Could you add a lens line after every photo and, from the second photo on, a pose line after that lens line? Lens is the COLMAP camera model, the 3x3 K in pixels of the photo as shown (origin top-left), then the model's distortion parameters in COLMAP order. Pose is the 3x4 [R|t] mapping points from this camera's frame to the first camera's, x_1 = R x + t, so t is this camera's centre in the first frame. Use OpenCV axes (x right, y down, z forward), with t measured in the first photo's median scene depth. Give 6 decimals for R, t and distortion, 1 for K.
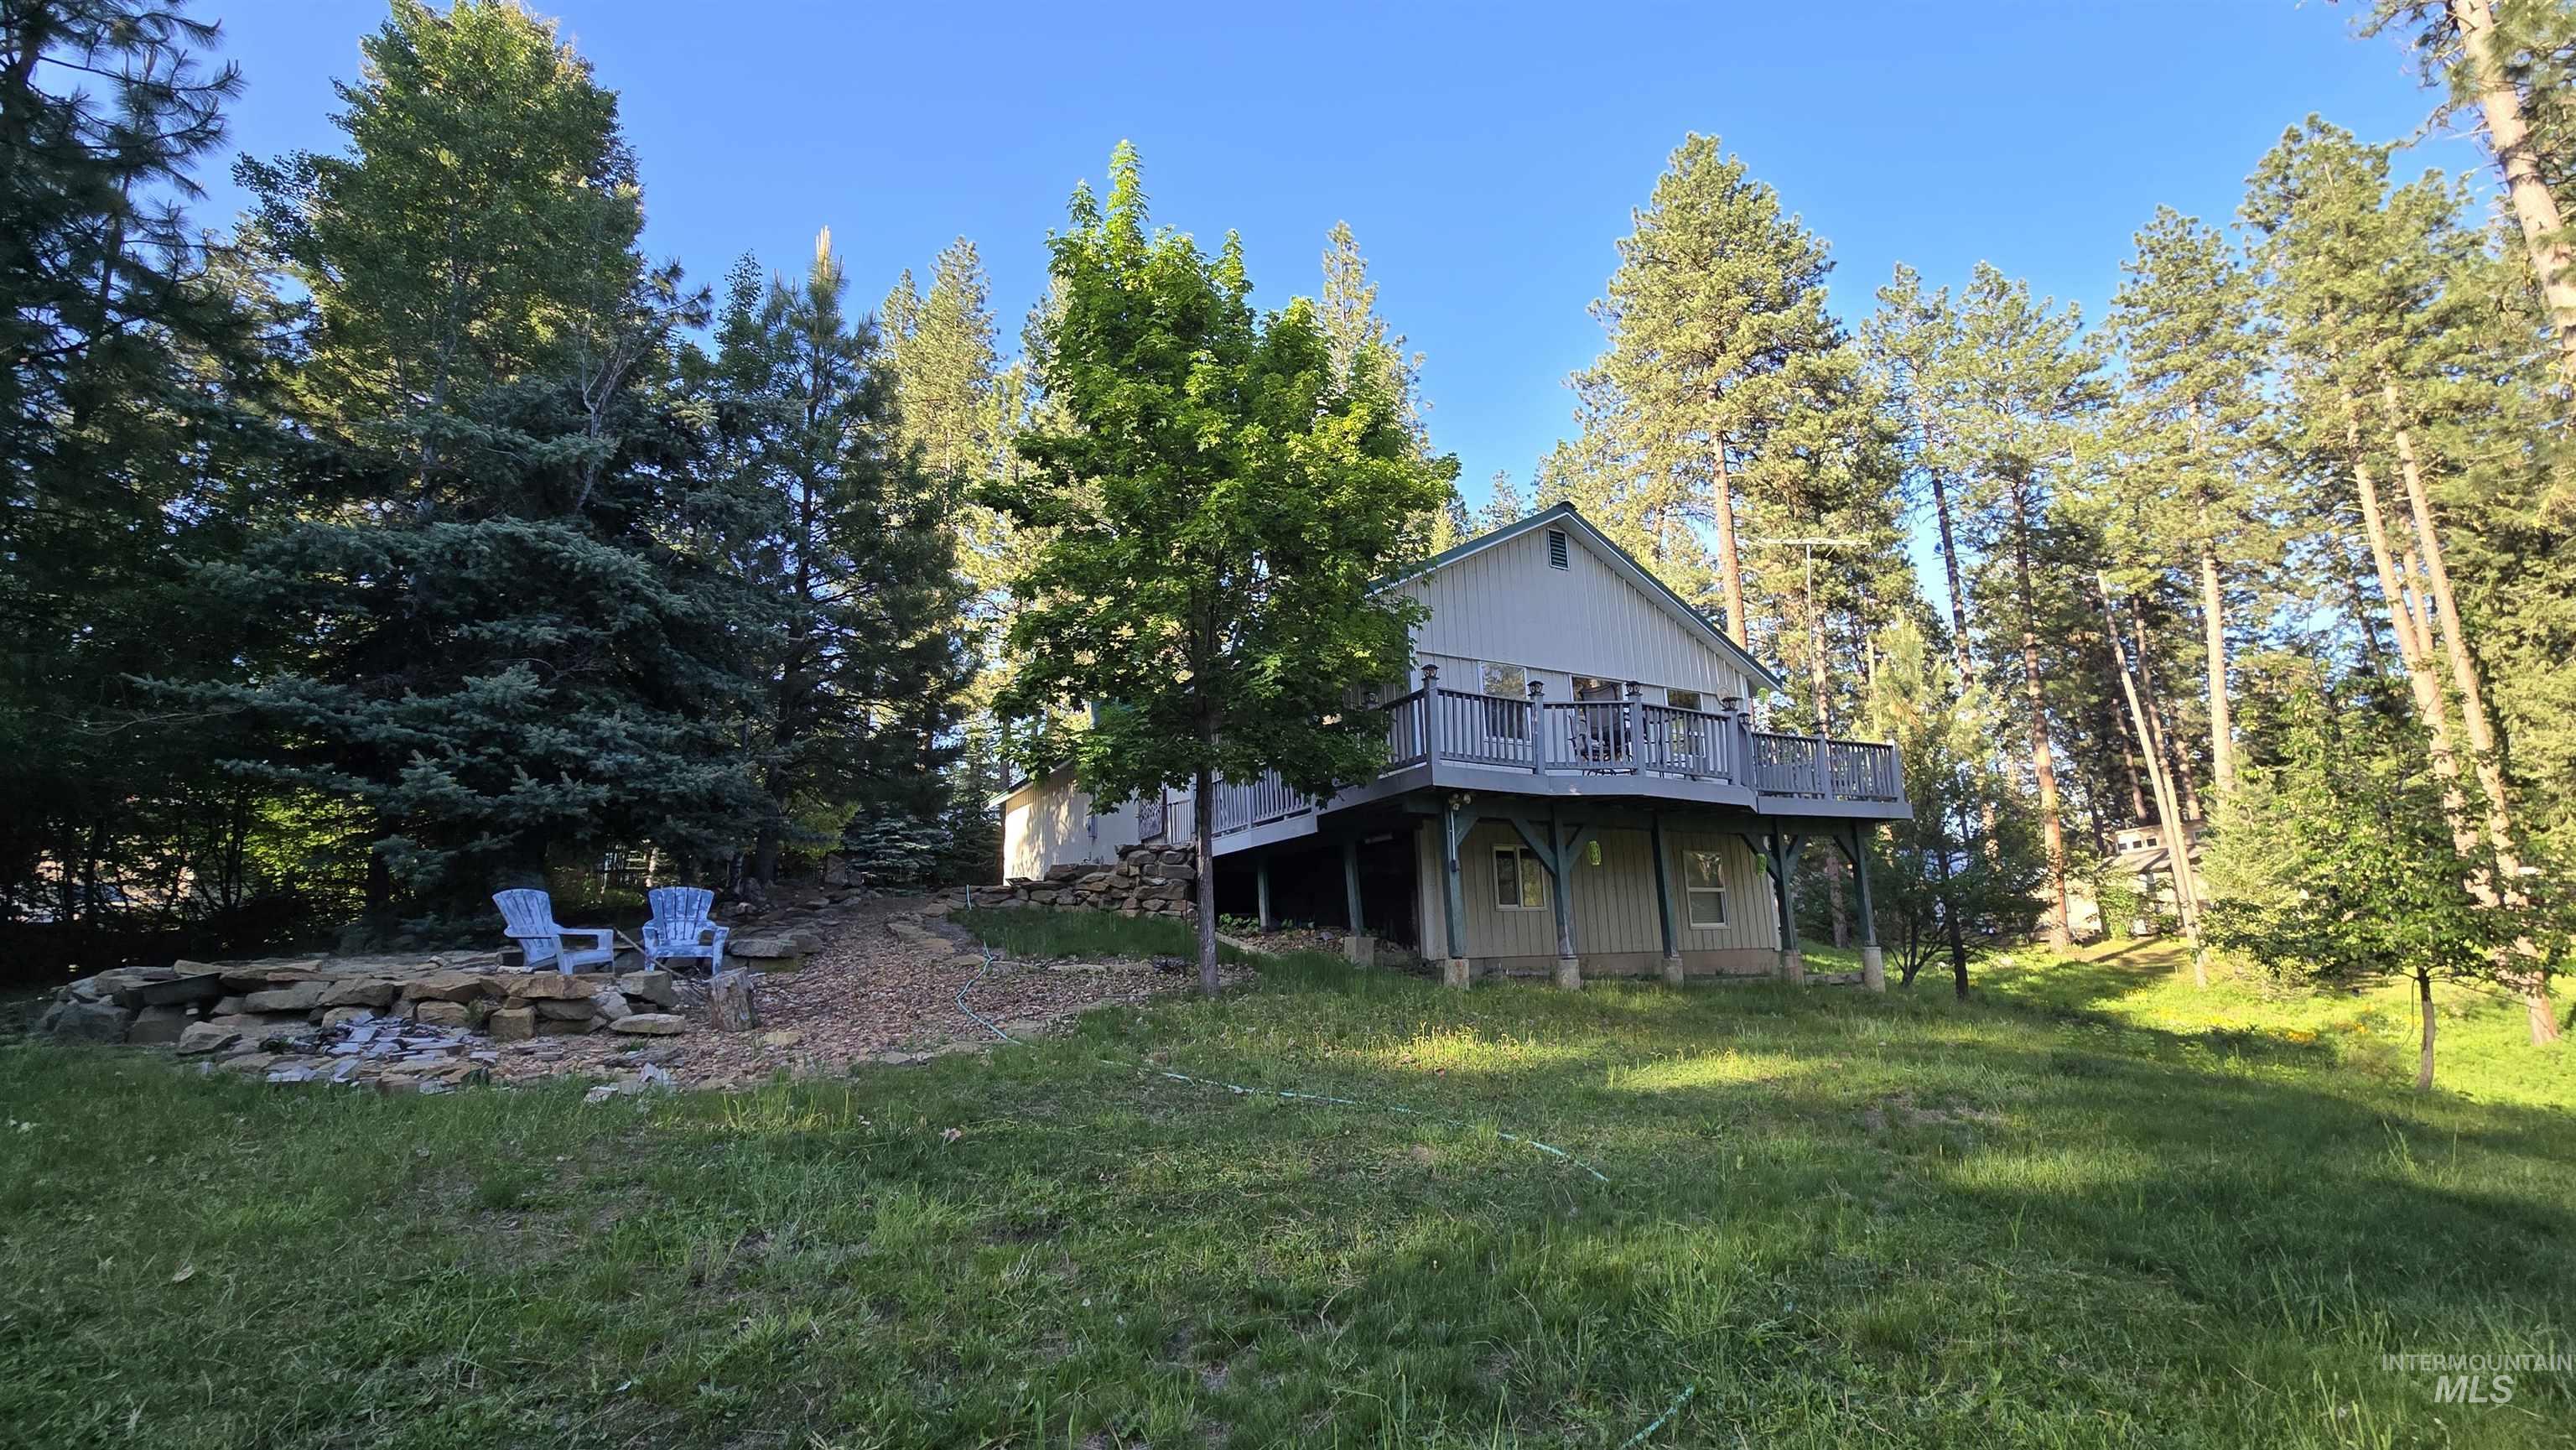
lens RADIAL K [[1130.5, 0, 1288.0], [0, 1130.5, 725.0], [0, 0, 1]] dist [-0.001541, 0.000051]
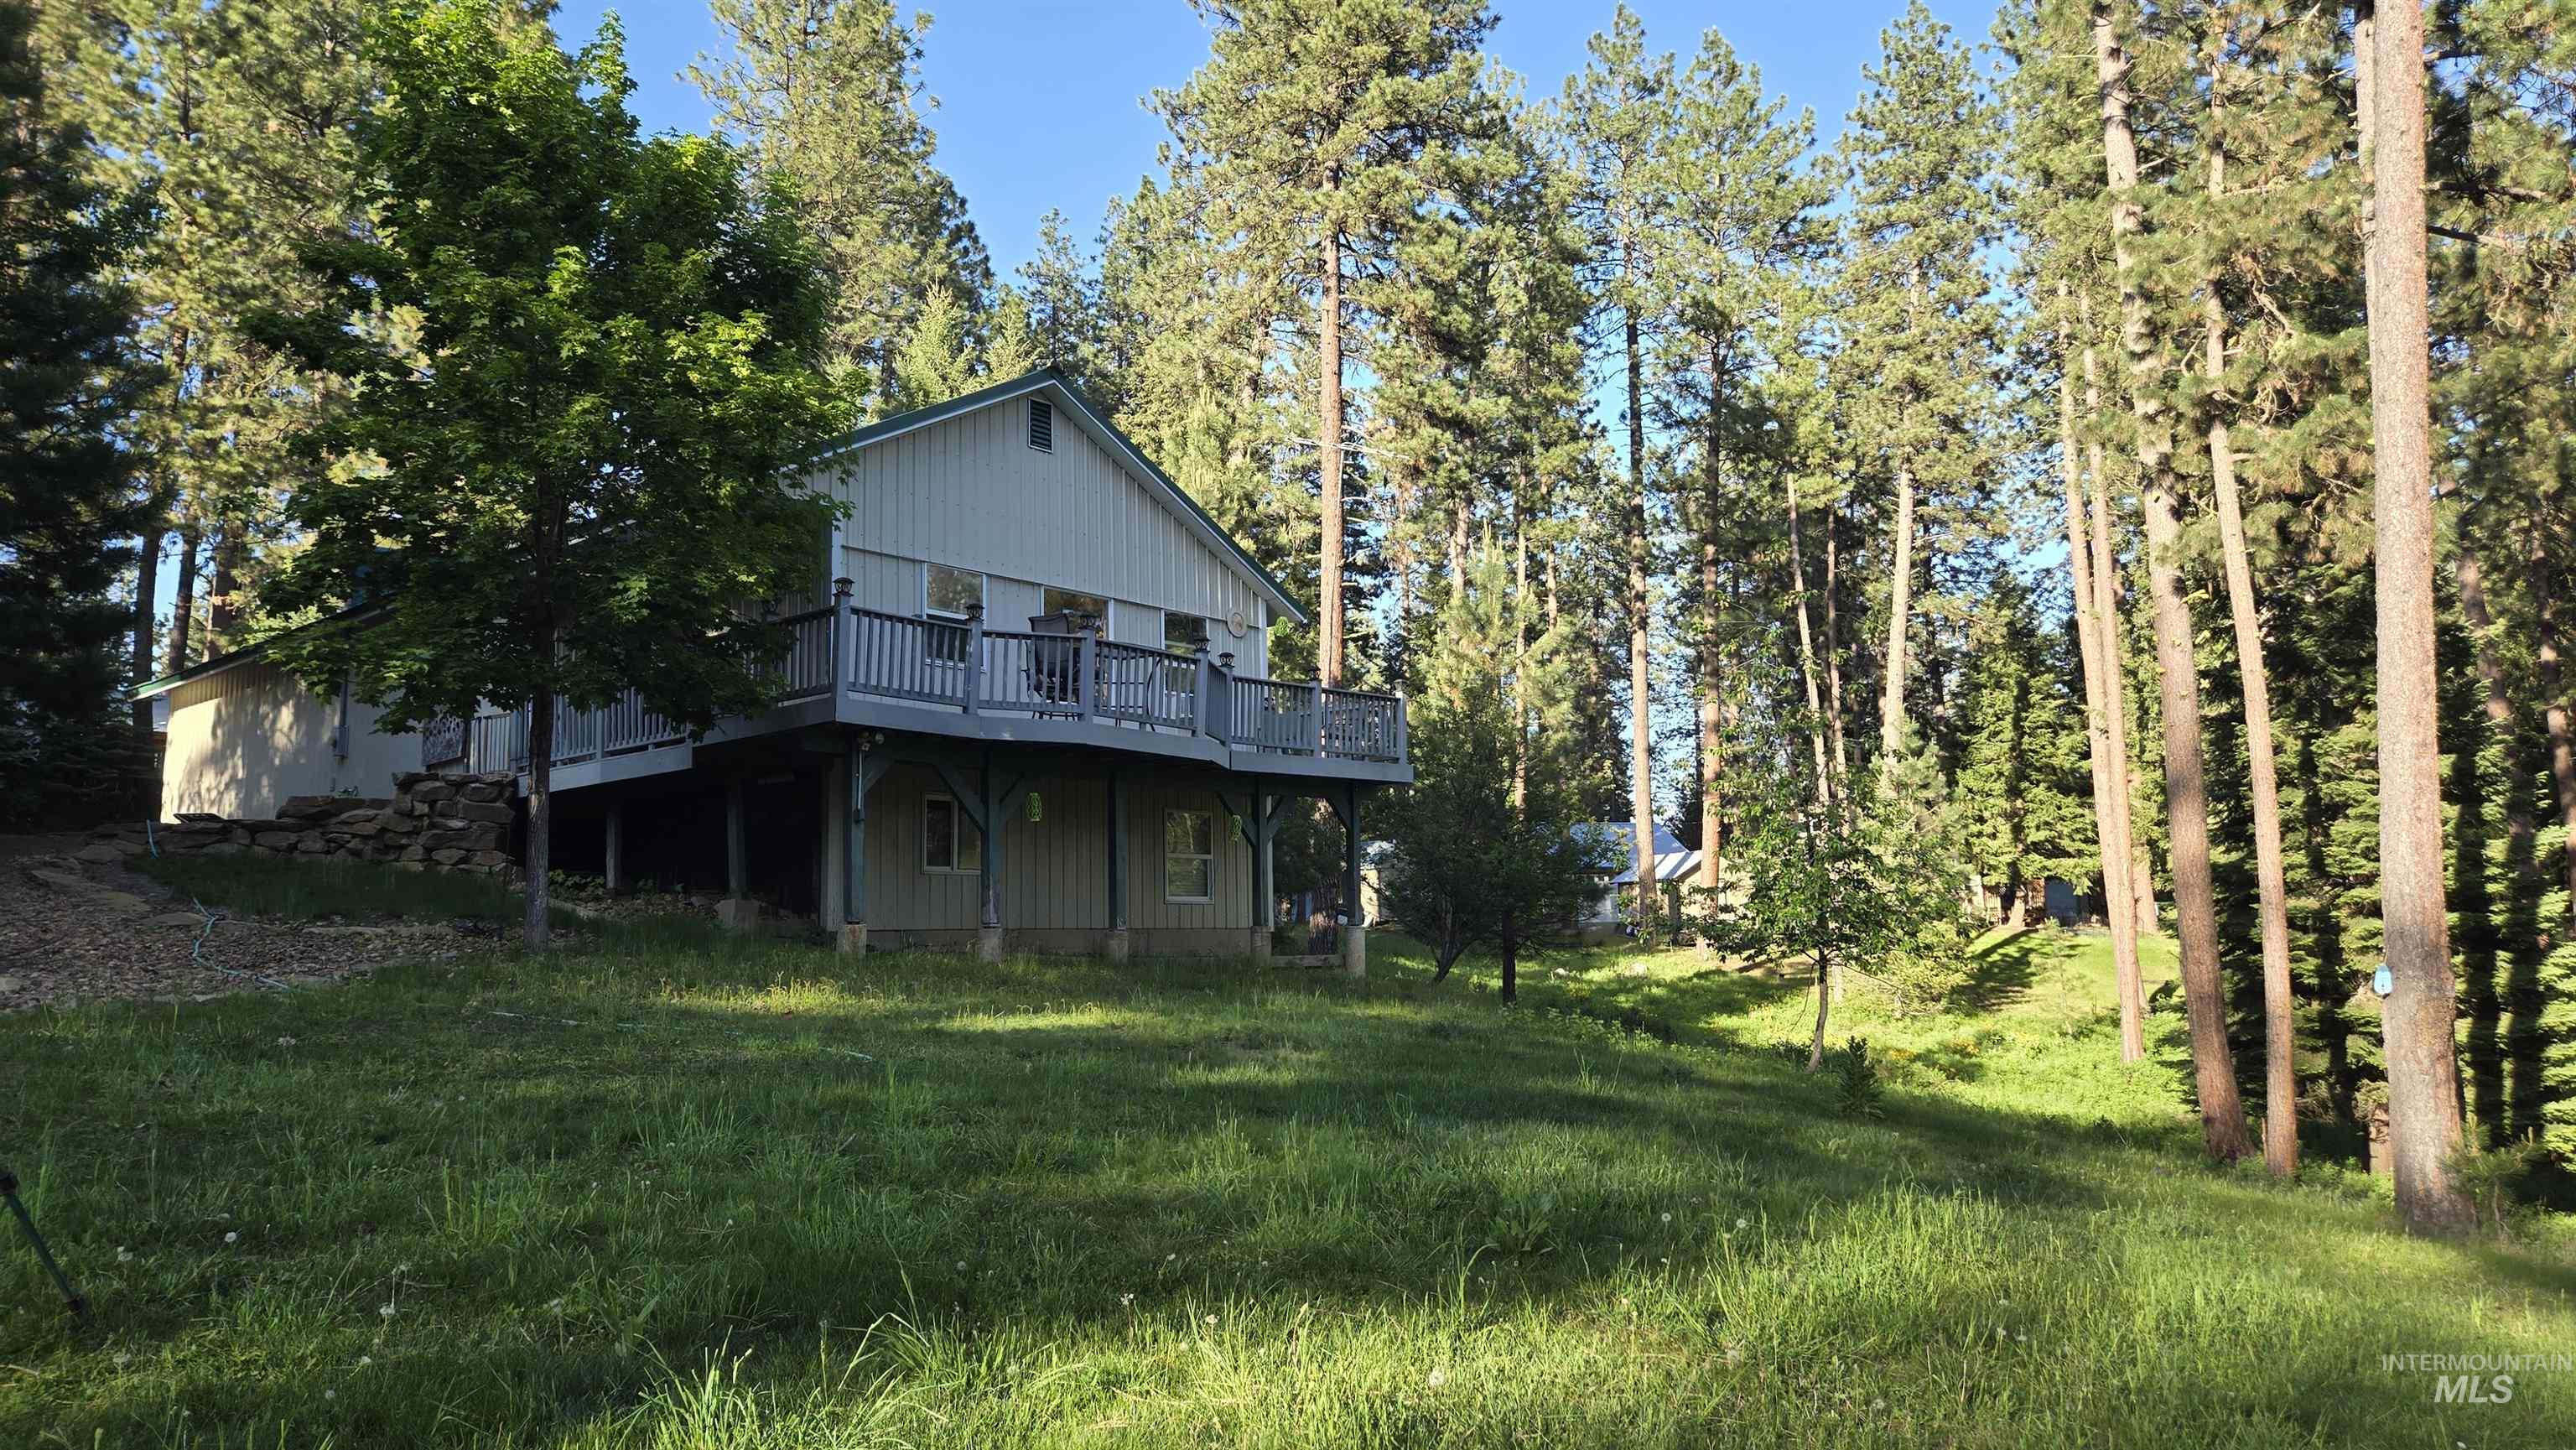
lens RADIAL K [[1731.9, 0, 1288.0], [0, 1731.9, 725.0], [0, 0, 1]] dist [0.082748, -0.088783]
pose [[0.940820, 0.053959, 0.334584, 0.003046], [-0.076458, 0.995586, 0.054432, -0.013127], [-0.330170, -0.076792, 0.940793, -0.109741]]
